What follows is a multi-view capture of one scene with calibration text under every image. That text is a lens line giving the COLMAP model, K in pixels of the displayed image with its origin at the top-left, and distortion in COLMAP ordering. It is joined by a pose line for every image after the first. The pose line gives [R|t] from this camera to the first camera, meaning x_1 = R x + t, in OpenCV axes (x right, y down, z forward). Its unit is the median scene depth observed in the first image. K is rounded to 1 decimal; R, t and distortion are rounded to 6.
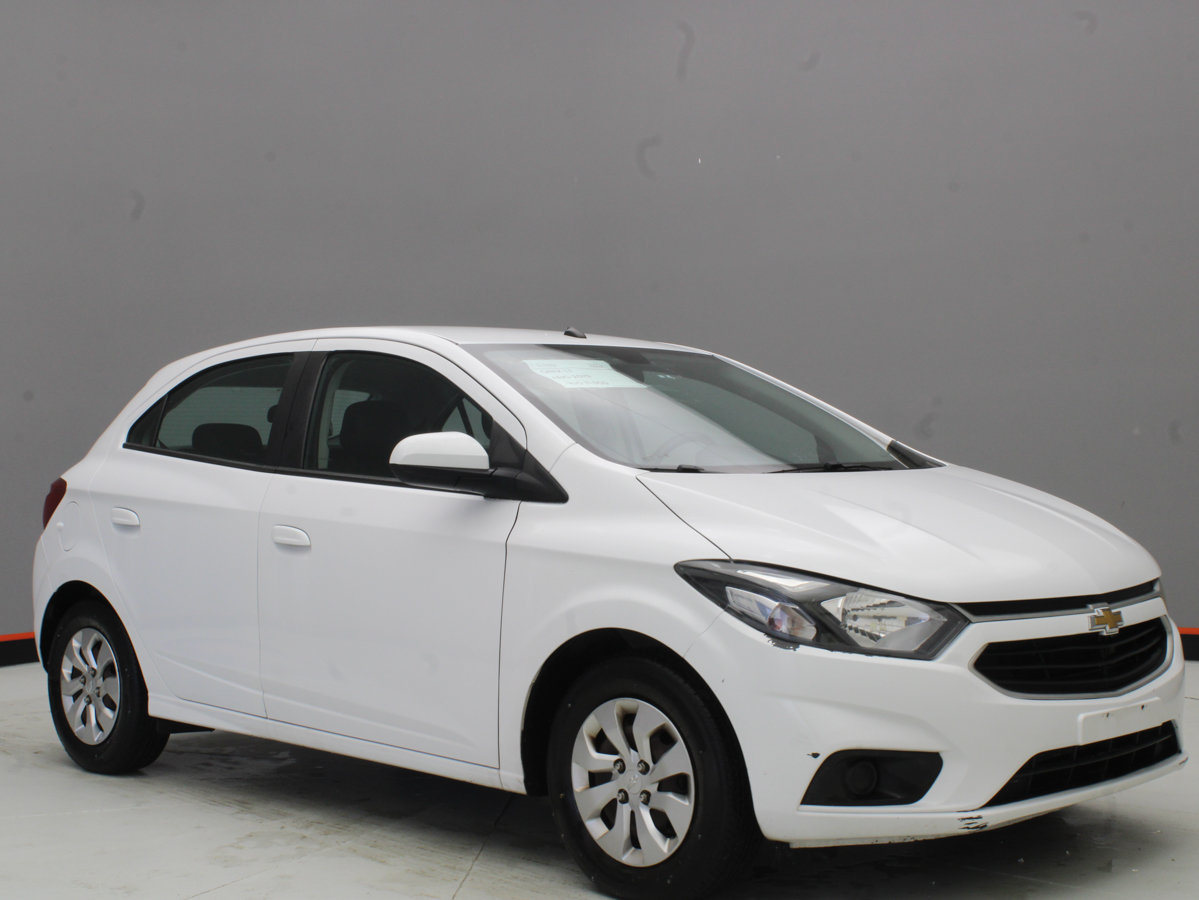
lens RADIAL K [[1744.3, 0, 604.8], [0, 1744.3, 454.1], [0, 0, 1]] dist [-0.077224, 0.000000]
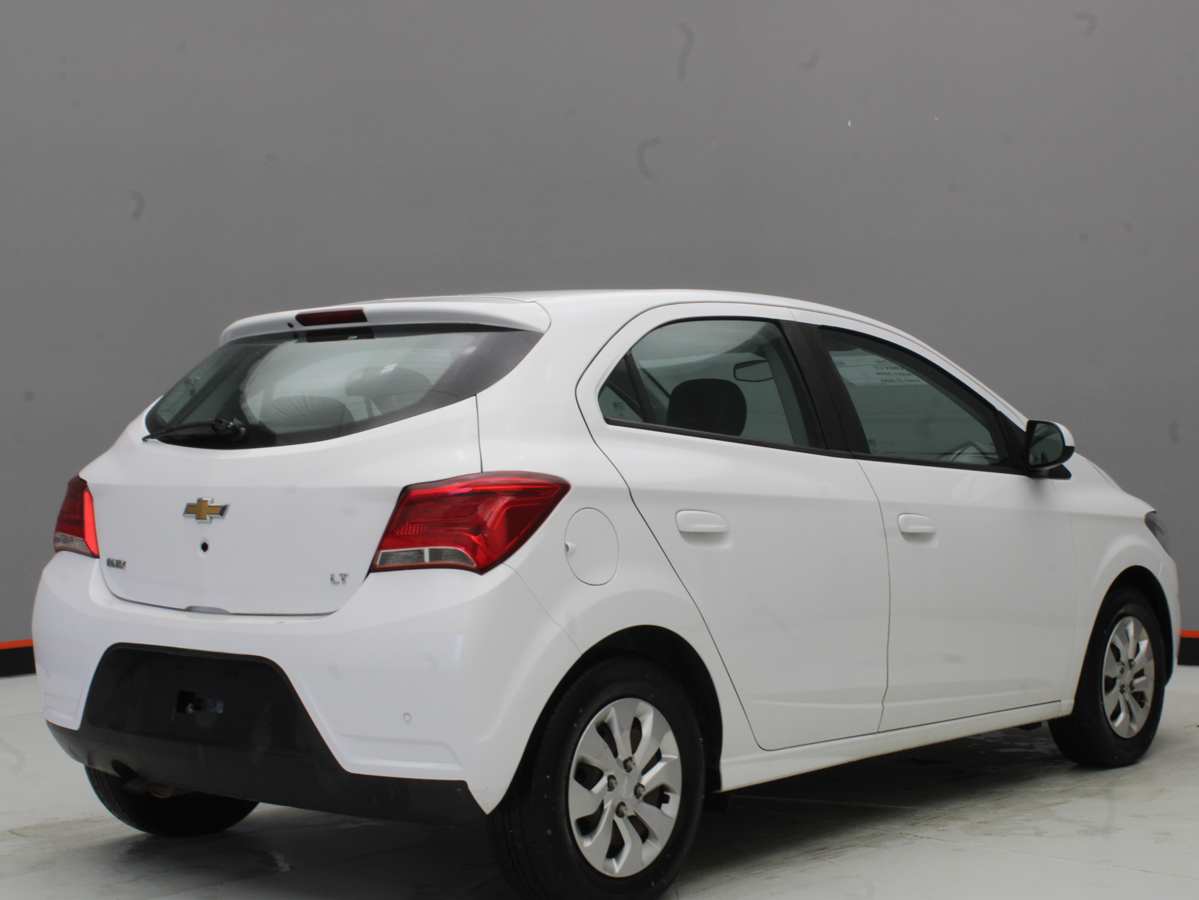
lens RADIAL K [[1899.3, 0, 600.9], [0, 1899.3, 456.0], [0, 0, 1]] dist [0.006681, 0.000000]
pose [[-0.069860, 0.009425, 0.997512, -1.490007], [0.009585, 0.999916, -0.008776, 0.022057], [-0.997511, 0.008948, -0.069944, 1.549739]]
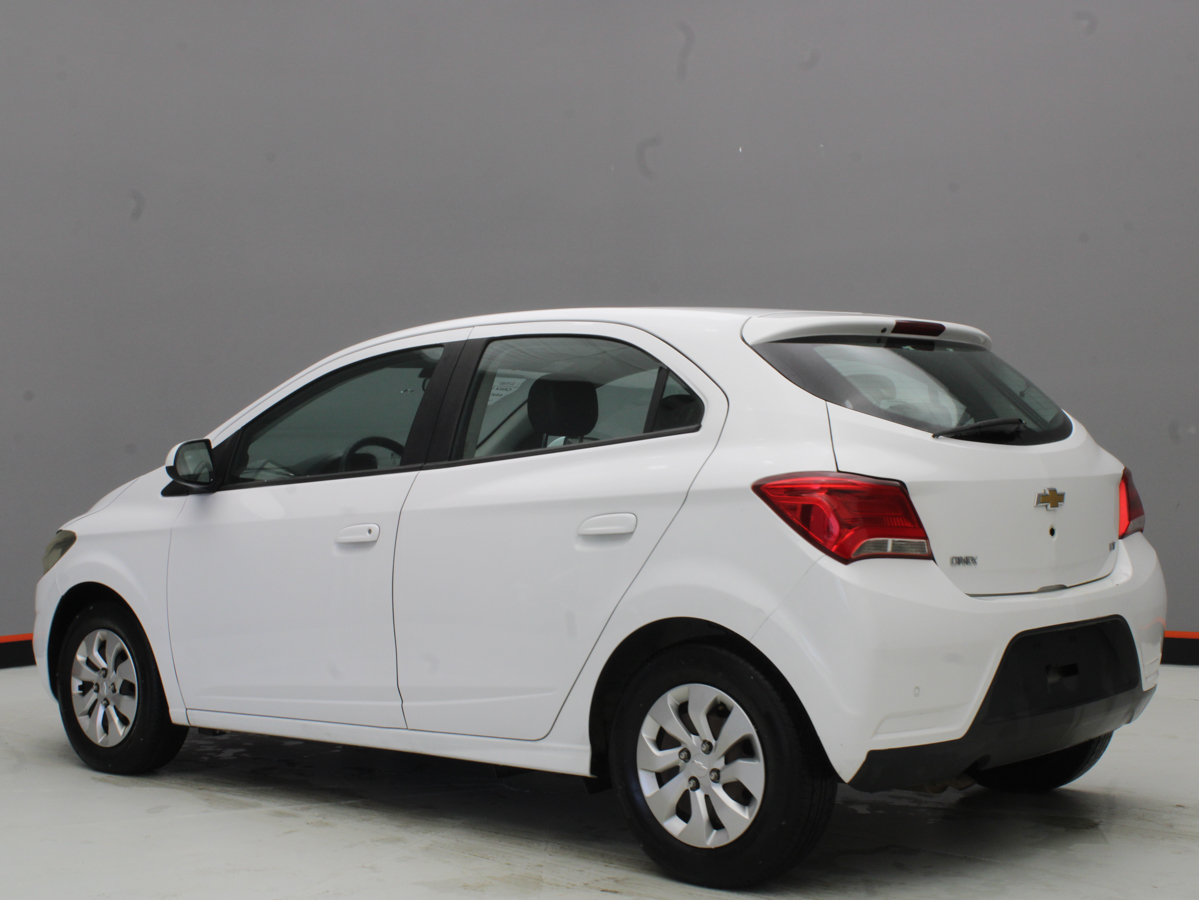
lens RADIAL K [[1764.6, 0, 600.2], [0, 1764.6, 452.3], [0, 0, 1]] dist [-0.012306, 0.000000]
pose [[-0.998772, 0.029951, -0.039454, -0.055810], [0.029950, 0.999551, 0.000609, 0.002110], [0.039455, -0.000574, -0.999221, 2.818174]]
